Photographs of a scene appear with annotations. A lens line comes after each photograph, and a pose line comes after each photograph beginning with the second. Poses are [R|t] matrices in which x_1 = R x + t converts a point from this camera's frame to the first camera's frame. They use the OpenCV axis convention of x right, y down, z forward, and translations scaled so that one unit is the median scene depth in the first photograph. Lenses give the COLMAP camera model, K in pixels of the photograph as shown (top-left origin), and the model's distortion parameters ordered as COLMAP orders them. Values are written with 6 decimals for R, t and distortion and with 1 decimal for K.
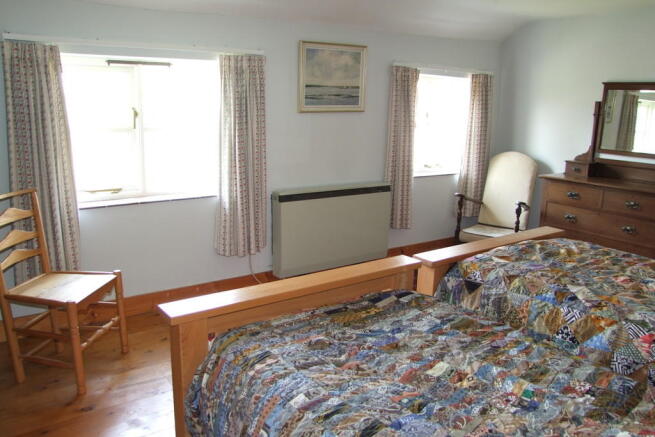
lens RADIAL K [[539.9, 0, 327.5], [0, 539.9, 218.5], [0, 0, 1]] dist [-0.157844, 0.163276]
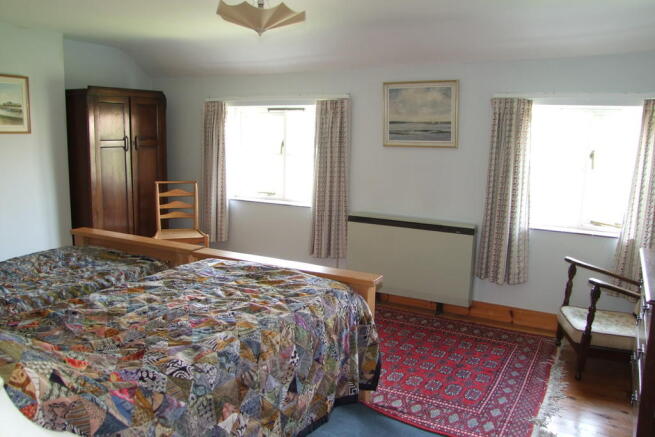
lens RADIAL K [[539.9, 0, 327.5], [0, 539.9, 218.5], [0, 0, 1]] dist [-0.157844, 0.163276]
pose [[0.413463, 0.130457, -0.901127, 0.929222], [-0.203573, 0.977874, 0.048162, -0.080249], [0.887472, 0.163532, 0.430873, 0.437638]]
